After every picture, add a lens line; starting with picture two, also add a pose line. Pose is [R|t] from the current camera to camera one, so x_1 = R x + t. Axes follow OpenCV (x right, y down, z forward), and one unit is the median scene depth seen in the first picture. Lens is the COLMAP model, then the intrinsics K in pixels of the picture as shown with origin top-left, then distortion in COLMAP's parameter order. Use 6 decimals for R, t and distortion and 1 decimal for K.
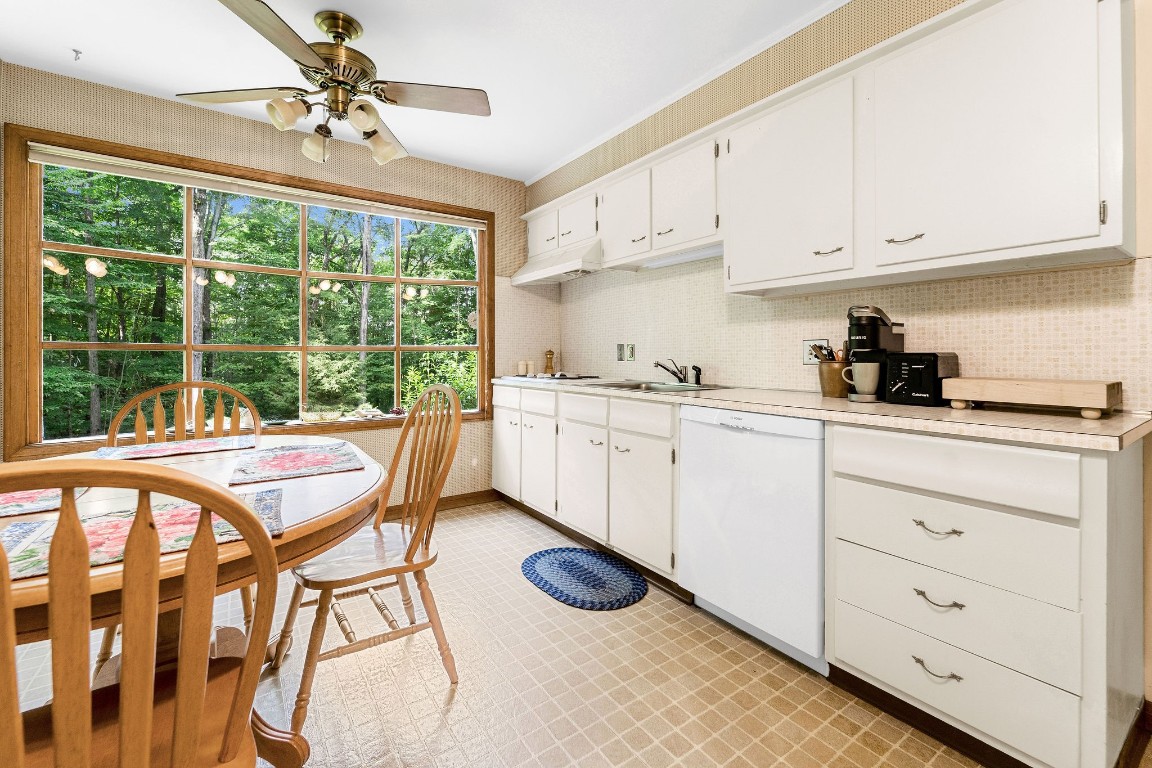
lens RADIAL K [[485.4, 0, 521.6], [0, 485.4, 353.9], [0, 0, 1]] dist [0.003486, -0.002391]
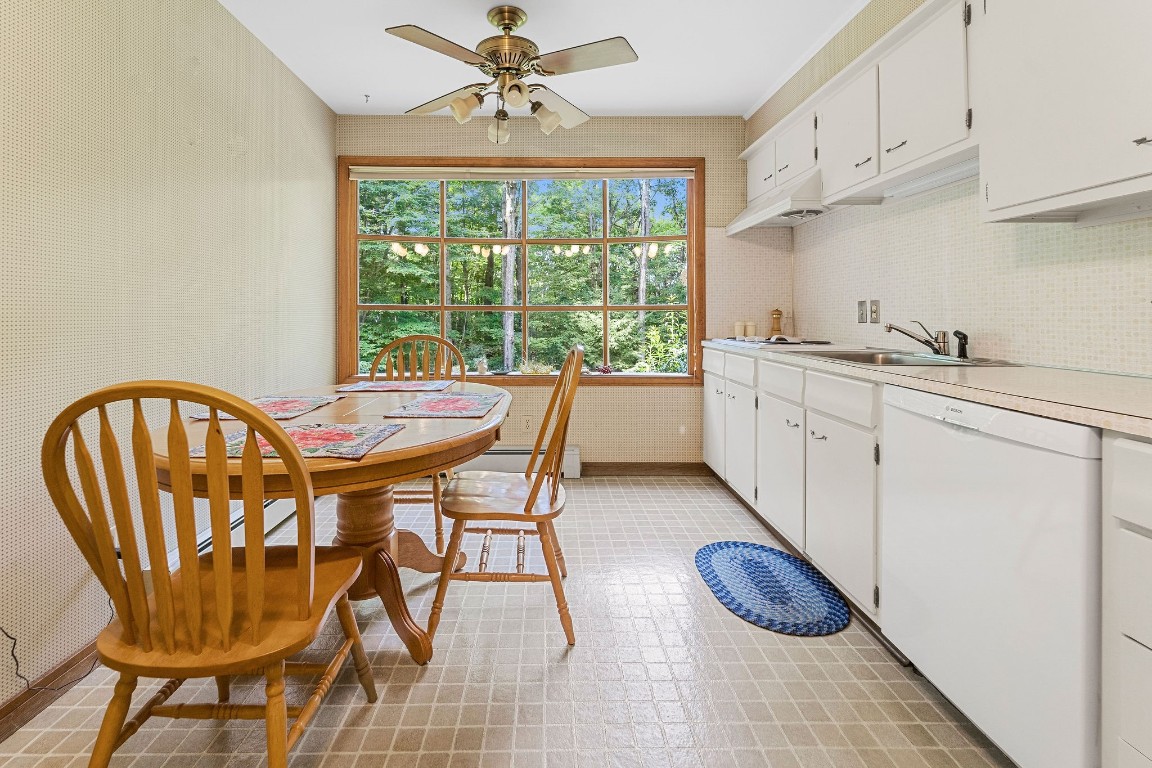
lens RADIAL K [[485.4, 0, 517.1], [0, 485.4, 313.2], [0, 0, 1]] dist [0.003486, -0.002391]
pose [[0.834634, 0.000174, -0.550805, 0.217907], [0.000243, 1.000000, 0.000684, -0.001651], [0.550805, -0.000705, 0.834634, 0.074900]]
